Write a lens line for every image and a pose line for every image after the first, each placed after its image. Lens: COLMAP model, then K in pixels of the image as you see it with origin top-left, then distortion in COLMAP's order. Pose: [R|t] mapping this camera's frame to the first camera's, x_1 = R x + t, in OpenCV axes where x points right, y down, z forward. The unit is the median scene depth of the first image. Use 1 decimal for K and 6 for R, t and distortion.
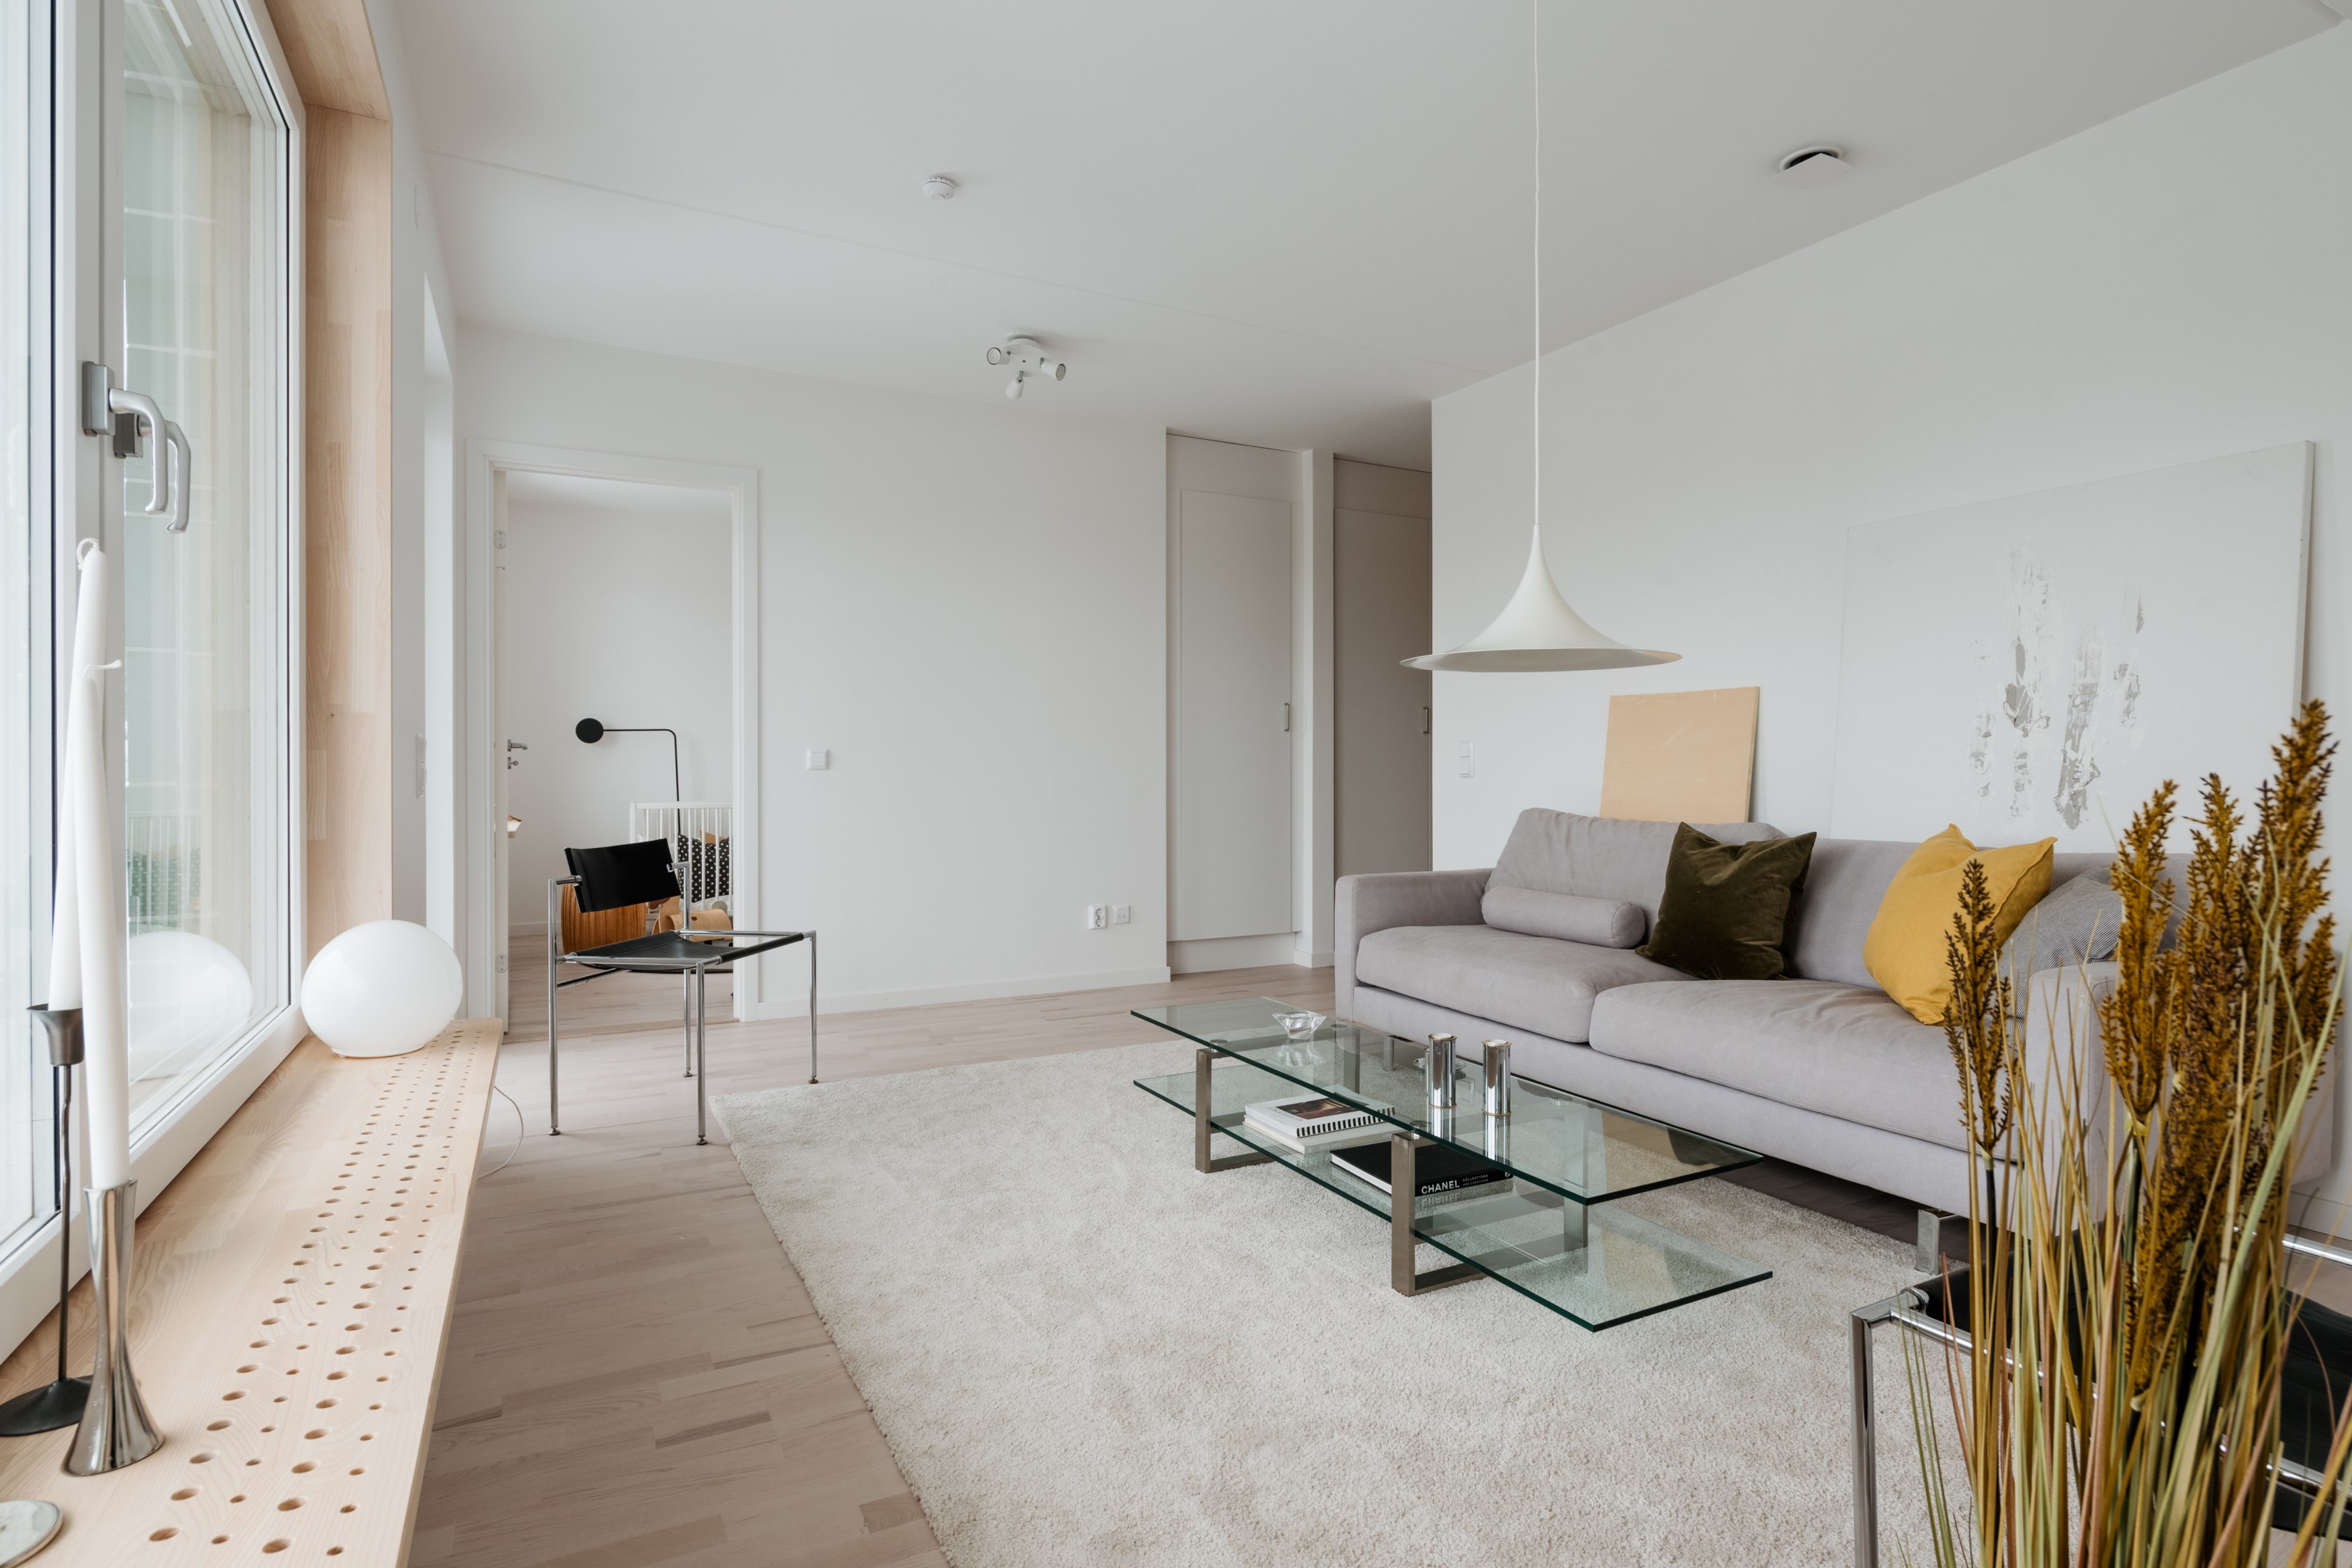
lens RADIAL K [[1160.6, 0, 1173.0], [0, 1160.6, 781.2], [0, 0, 1]] dist [-0.000393, -0.002091]
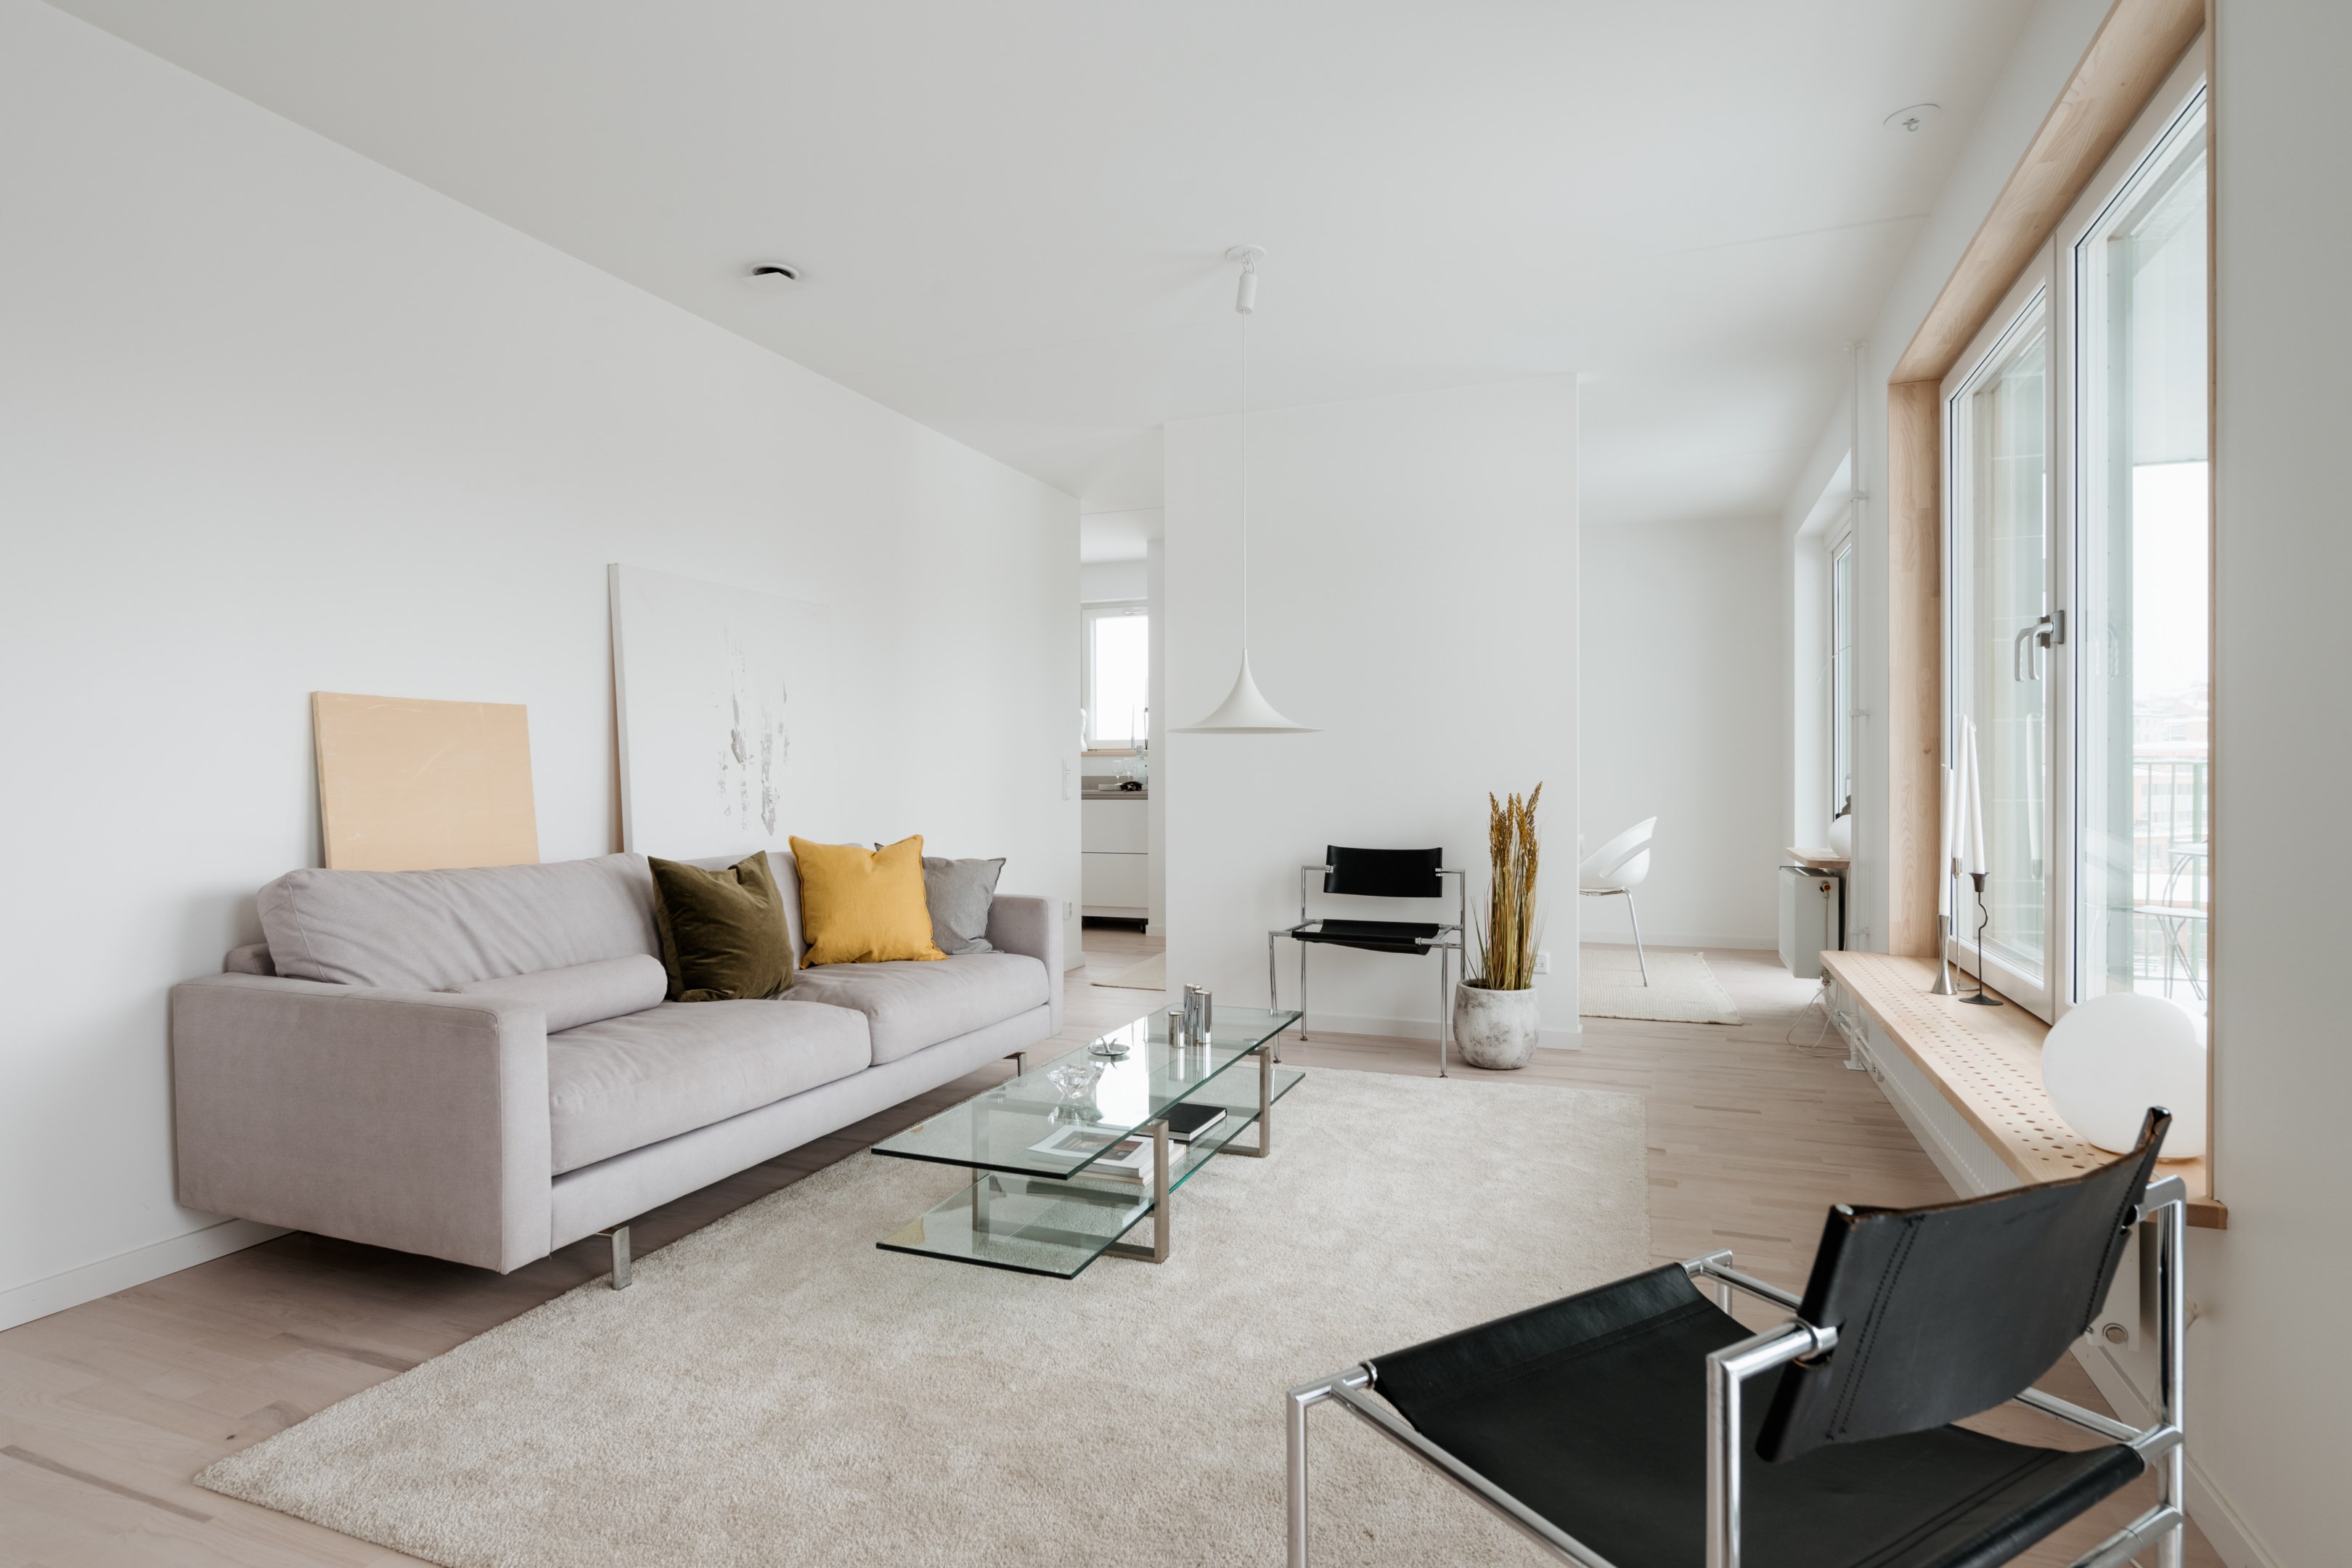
lens RADIAL K [[1231.7, 0, 1174.5], [0, 1231.7, 788.7], [0, 0, 1]] dist [0.000656, -0.000967]
pose [[-0.640369, -0.001867, 0.768065, -0.696706], [0.014012, 0.999802, 0.014113, -0.031000], [-0.767940, 0.019799, -0.640216, 1.578726]]
